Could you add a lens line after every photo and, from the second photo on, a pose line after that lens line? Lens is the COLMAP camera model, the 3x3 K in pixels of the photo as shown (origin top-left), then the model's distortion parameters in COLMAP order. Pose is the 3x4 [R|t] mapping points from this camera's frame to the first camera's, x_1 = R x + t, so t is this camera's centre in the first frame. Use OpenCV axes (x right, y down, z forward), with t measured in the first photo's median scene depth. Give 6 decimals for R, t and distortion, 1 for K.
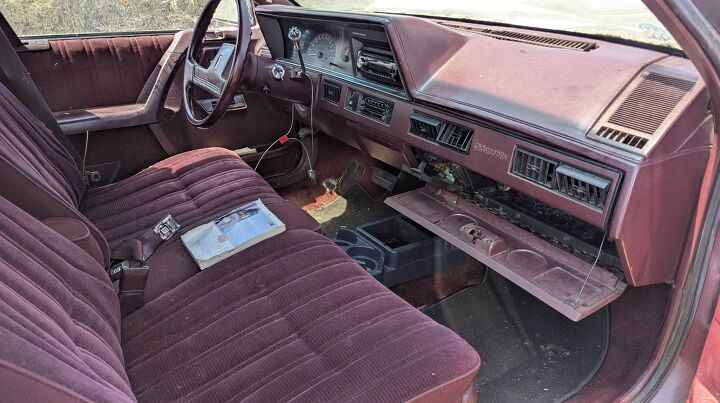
lens RADIAL K [[512.9, 0, 358.6], [0, 512.9, 200.8], [0, 0, 1]] dist [0.056120, -0.023761]
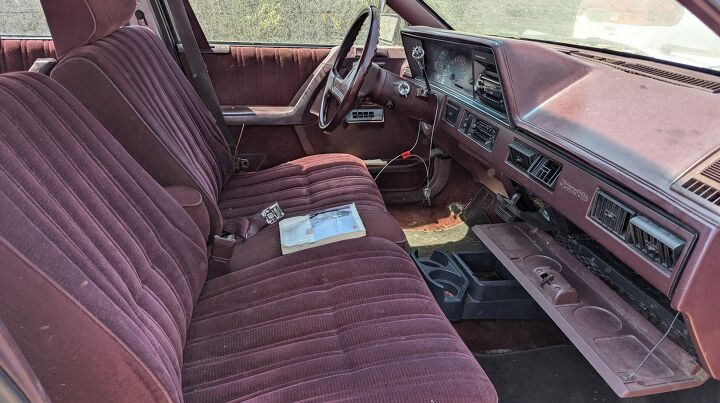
lens RADIAL K [[512.9, 0, 354.9], [0, 512.9, 203.3], [0, 0, 1]] dist [0.056120, -0.023761]
pose [[0.921076, 0.174158, -0.348265, 0.187435], [-0.189020, 0.981933, -0.008872, 0.005958], [0.340428, 0.074001, 0.937354, 0.012428]]
